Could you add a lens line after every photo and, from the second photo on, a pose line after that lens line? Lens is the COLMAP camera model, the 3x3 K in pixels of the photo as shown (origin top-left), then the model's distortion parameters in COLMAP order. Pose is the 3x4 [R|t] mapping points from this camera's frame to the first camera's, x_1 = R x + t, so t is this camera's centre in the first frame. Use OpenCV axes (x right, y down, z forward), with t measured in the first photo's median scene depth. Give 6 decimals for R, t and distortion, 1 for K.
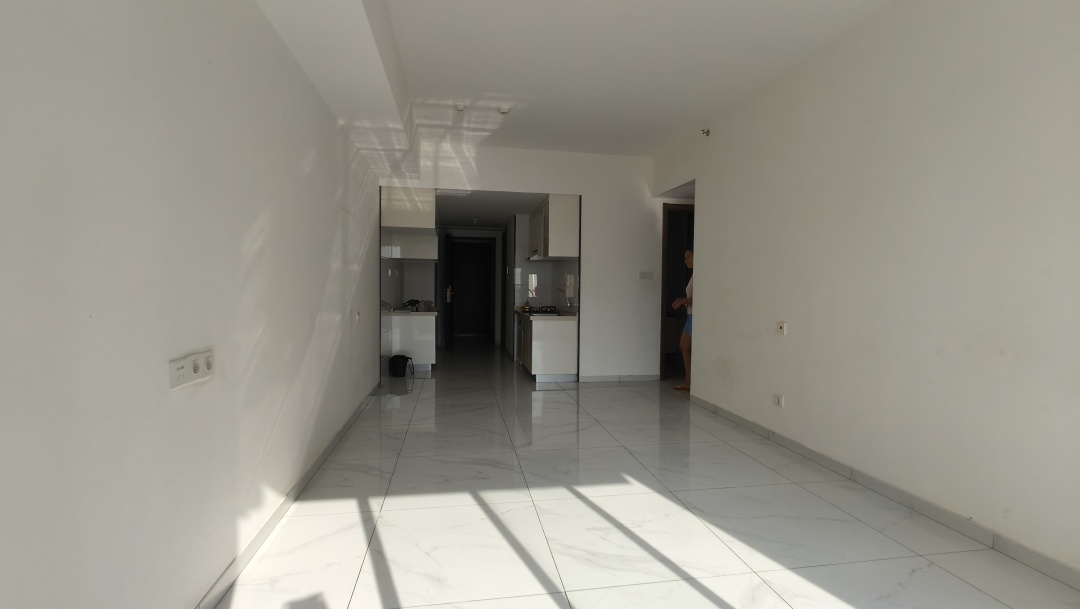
lens RADIAL K [[487.0, 0, 540.0], [0, 487.0, 304.5], [0, 0, 1]] dist [-0.001935, -0.000211]
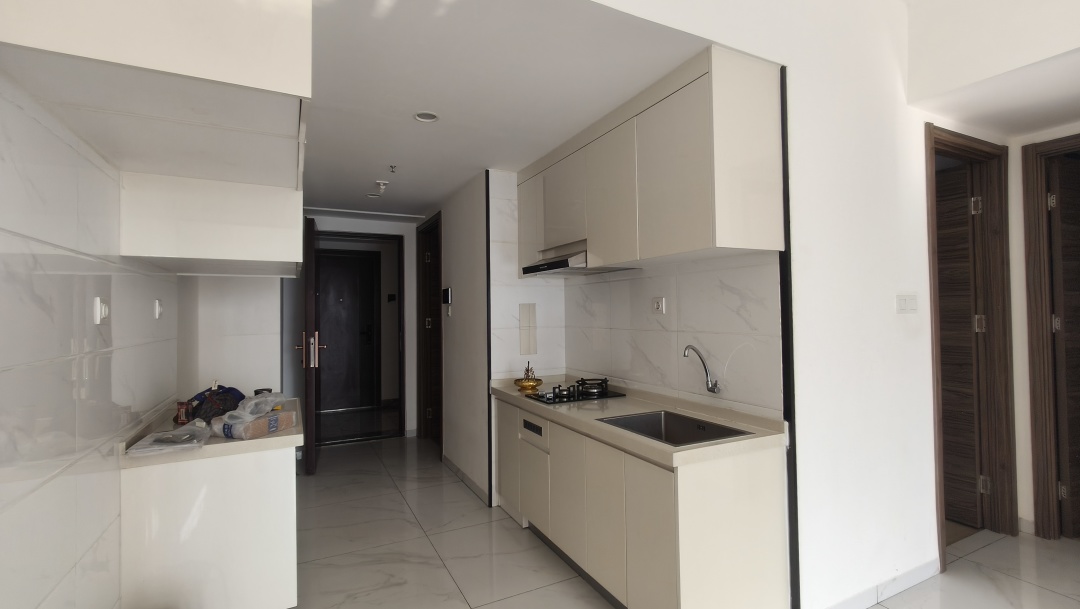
lens RADIAL K [[487.0, 0, 540.0], [0, 487.0, 304.5], [0, 0, 1]] dist [-0.001935, -0.000211]
pose [[0.955399, -0.016289, 0.294868, -0.141651], [0.031954, 0.998317, -0.048386, -0.040816], [-0.293584, 0.055651, 0.954312, 0.592262]]
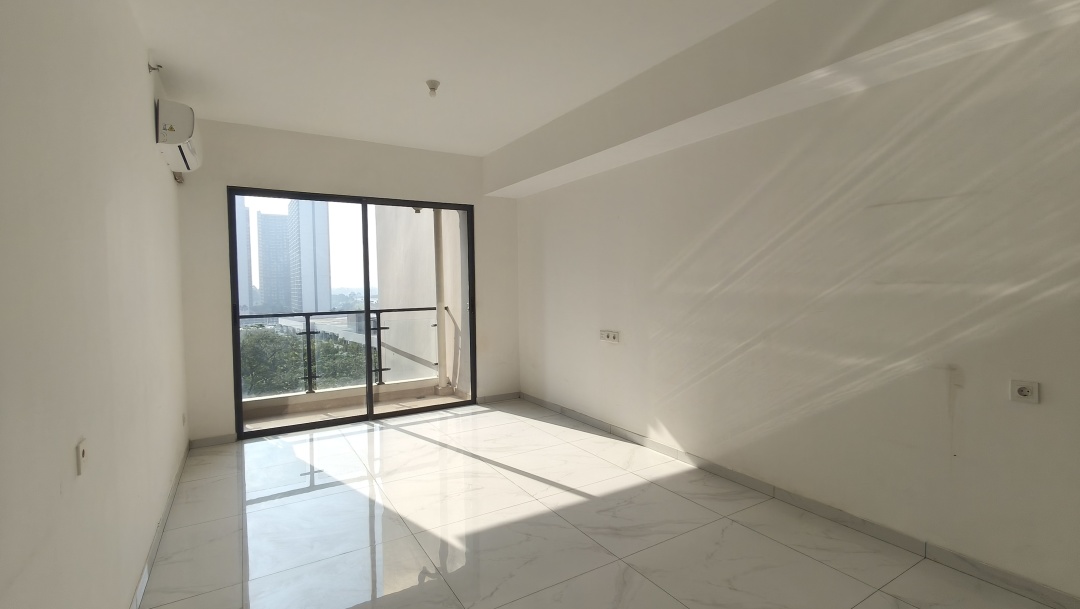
lens RADIAL K [[487.0, 0, 540.0], [0, 487.0, 304.5], [0, 0, 1]] dist [-0.001935, -0.000211]
pose [[-0.931293, 0.013946, -0.364004, 0.579219], [-0.015064, 0.996938, 0.076735, -0.215895], [0.363960, 0.076946, -0.928231, 3.026790]]
